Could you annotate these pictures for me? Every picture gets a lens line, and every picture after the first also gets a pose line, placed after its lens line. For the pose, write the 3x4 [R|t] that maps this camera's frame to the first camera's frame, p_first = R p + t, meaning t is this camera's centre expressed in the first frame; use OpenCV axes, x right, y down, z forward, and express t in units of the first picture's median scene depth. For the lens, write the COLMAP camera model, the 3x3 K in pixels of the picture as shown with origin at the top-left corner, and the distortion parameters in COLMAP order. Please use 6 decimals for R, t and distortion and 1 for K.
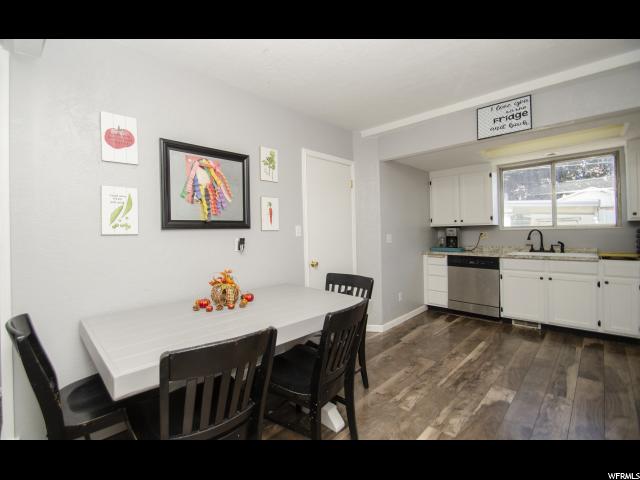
lens RADIAL K [[282.4, 0, 294.0], [0, 282.4, 230.1], [0, 0, 1]] dist [0.000802, -0.010973]
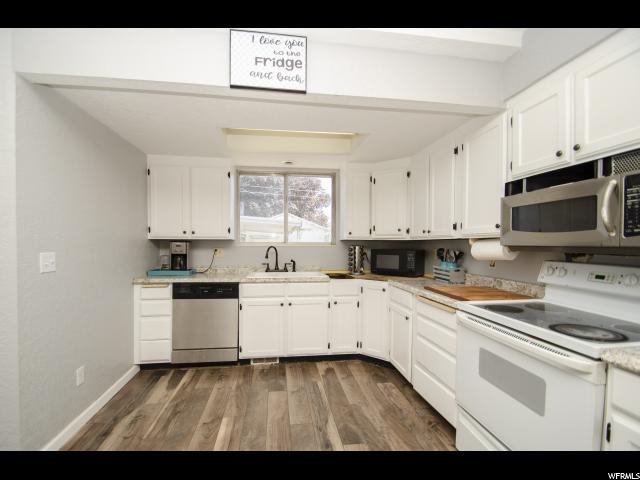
lens RADIAL K [[275.1, 0, 304.9], [0, 275.1, 247.6], [0, 0, 1]] dist [-0.001540, -0.000425]
pose [[0.584251, 0.009686, 0.811515, 0.225920], [-0.020879, 0.999777, 0.003100, -0.002920], [-0.811304, -0.018755, 0.584324, 0.419230]]
